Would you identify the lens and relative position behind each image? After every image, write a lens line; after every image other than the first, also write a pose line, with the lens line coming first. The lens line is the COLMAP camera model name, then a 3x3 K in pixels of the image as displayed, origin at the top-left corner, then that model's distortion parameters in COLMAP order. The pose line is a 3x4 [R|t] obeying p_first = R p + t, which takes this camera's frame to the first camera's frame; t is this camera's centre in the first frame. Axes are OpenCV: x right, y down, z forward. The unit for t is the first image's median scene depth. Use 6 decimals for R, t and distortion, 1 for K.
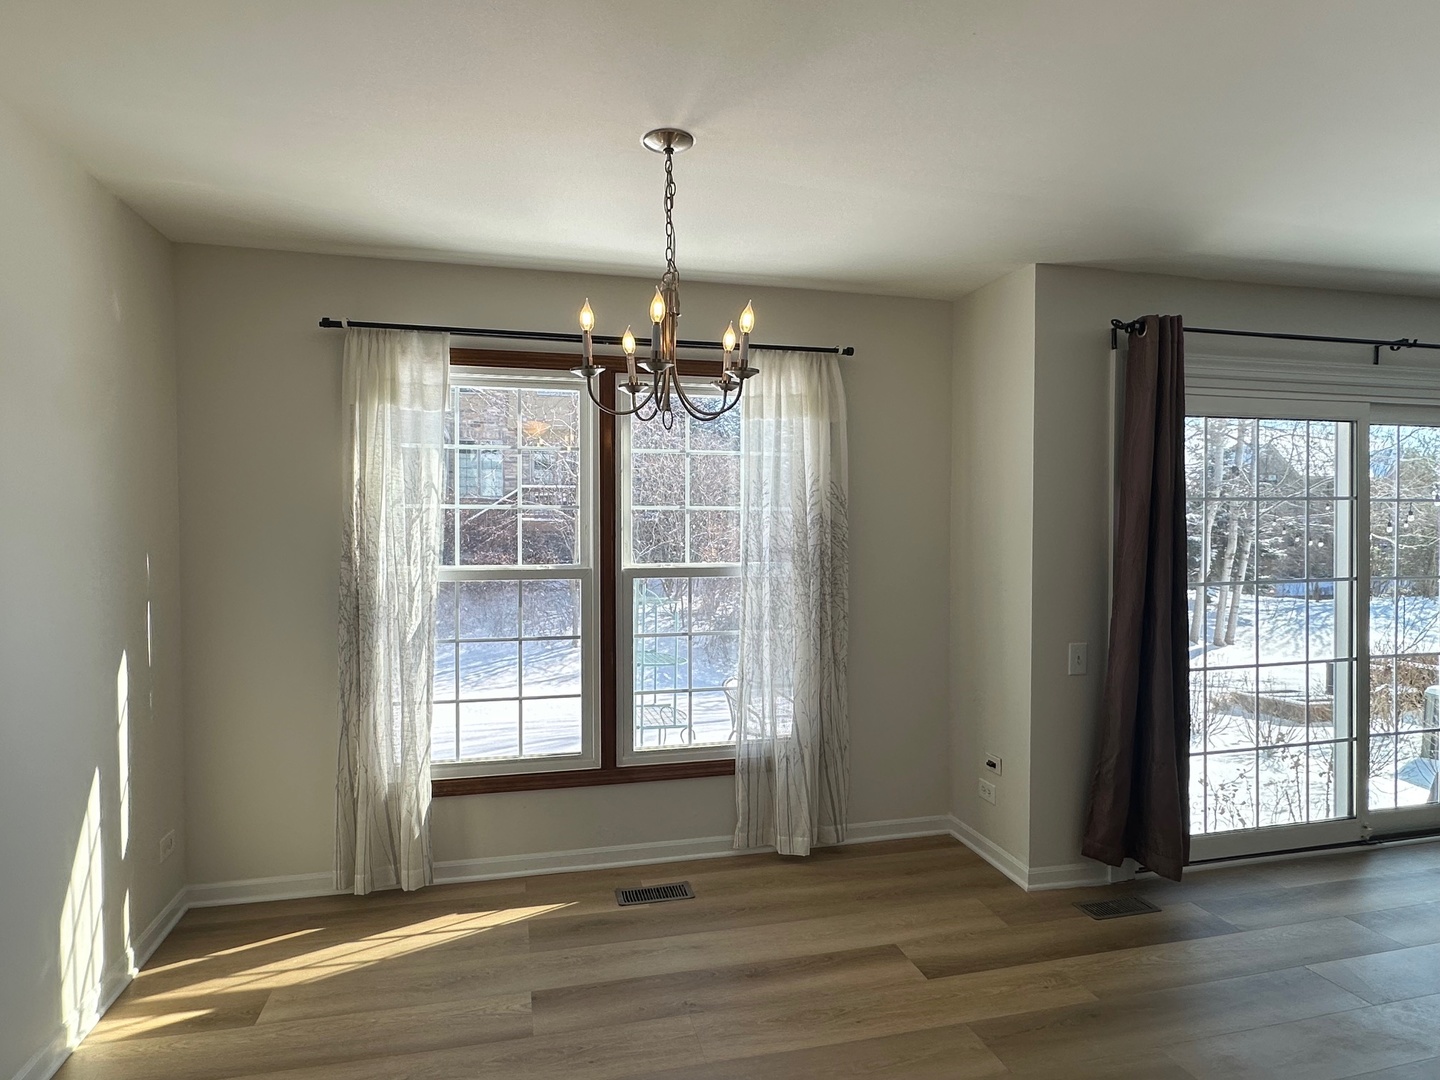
lens RADIAL K [[836.0, 0, 711.9], [0, 836.0, 547.4], [0, 0, 1]] dist [-0.002821, -0.001508]
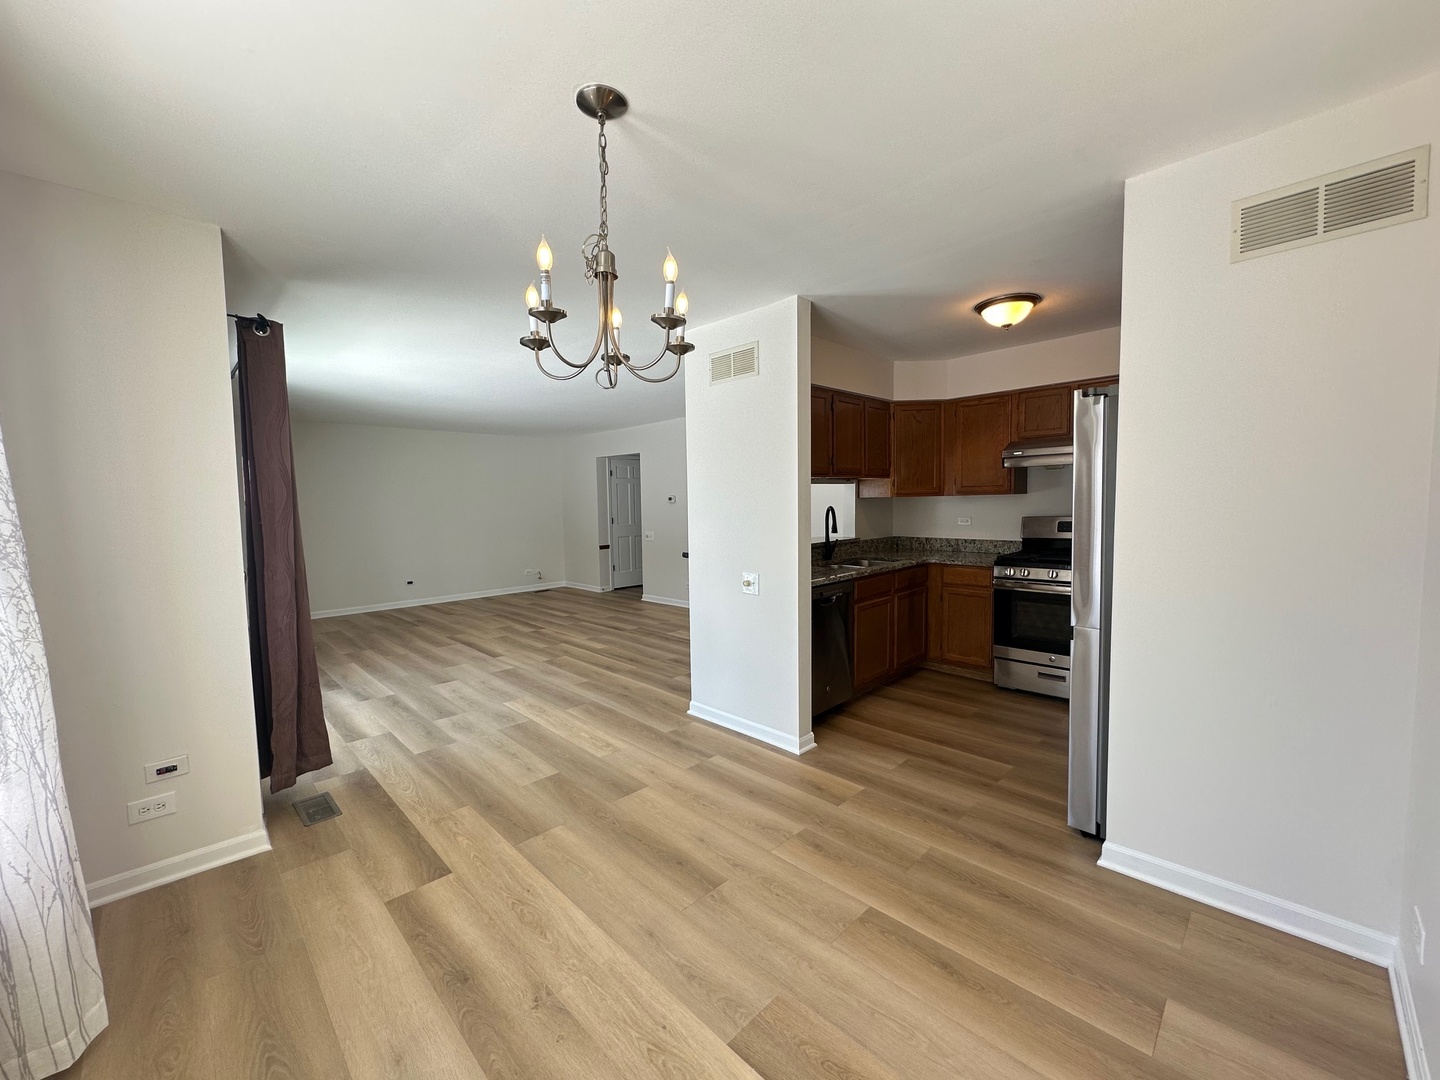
lens RADIAL K [[570.4, 0, 722.4], [0, 570.4, 539.6], [0, 0, 1]] dist [-0.000792, -0.000320]
pose [[-0.518248, -0.045262, 0.854032, -0.491595], [0.038694, 0.996335, 0.076285, -0.003631], [-0.854355, 0.072581, -0.514597, 0.841003]]
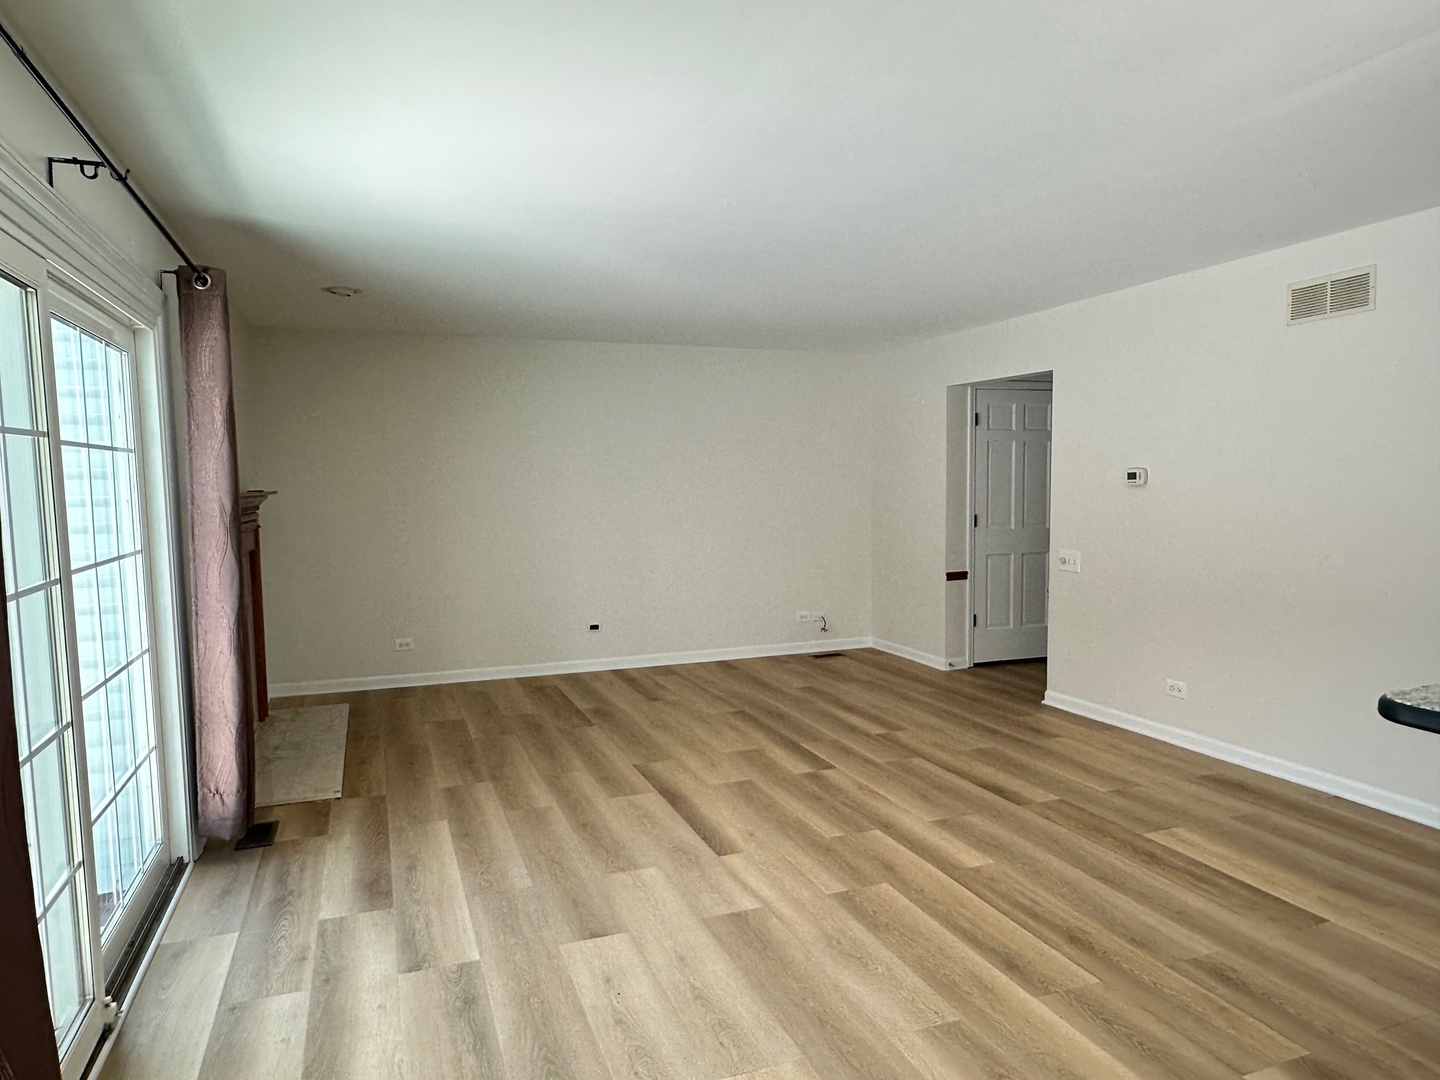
lens RADIAL K [[925.6, 0, 724.6], [0, 925.6, 542.9], [0, 0, 1]] dist [0.021618, -0.006095]
pose [[-0.129380, -0.064024, 0.989526, 0.120803], [0.032109, 0.997120, 0.068713, -0.017282], [-0.991075, 0.040662, -0.126952, 0.708146]]
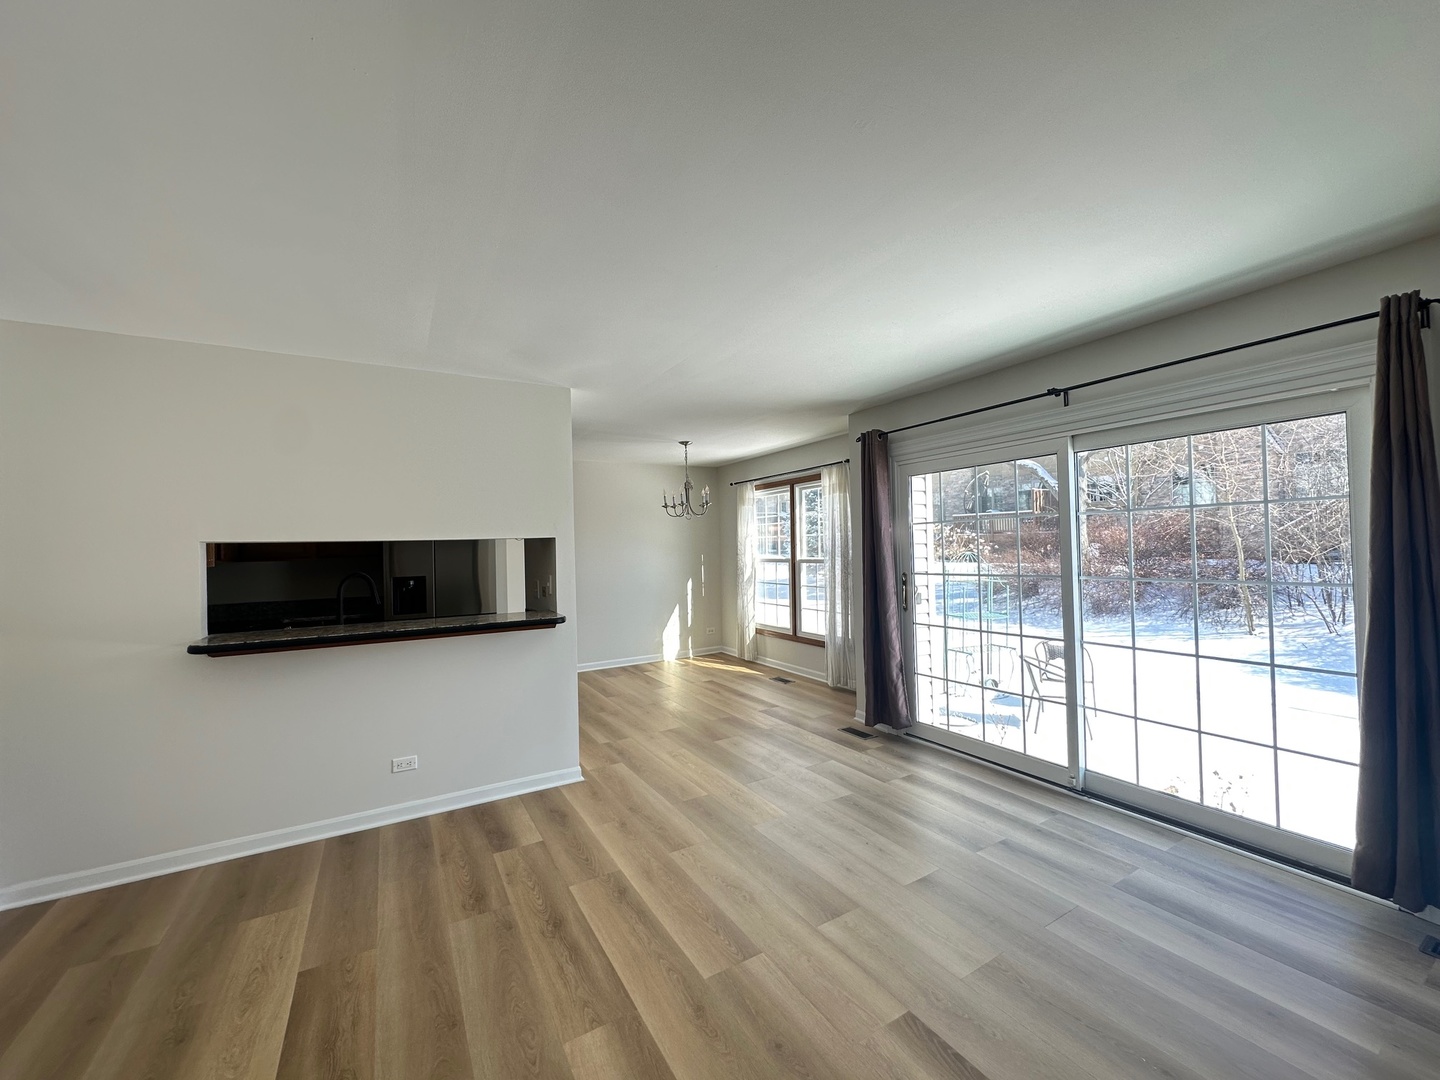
lens RADIAL K [[570.4, 0, 719.7], [0, 570.4, 539.9], [0, 0, 1]] dist [-0.000792, -0.000320]
pose [[0.284650, -0.016183, -0.958495, 1.604209], [0.005296, 0.999869, -0.015309, -0.009061], [0.958617, -0.000718, 0.284699, 0.281431]]
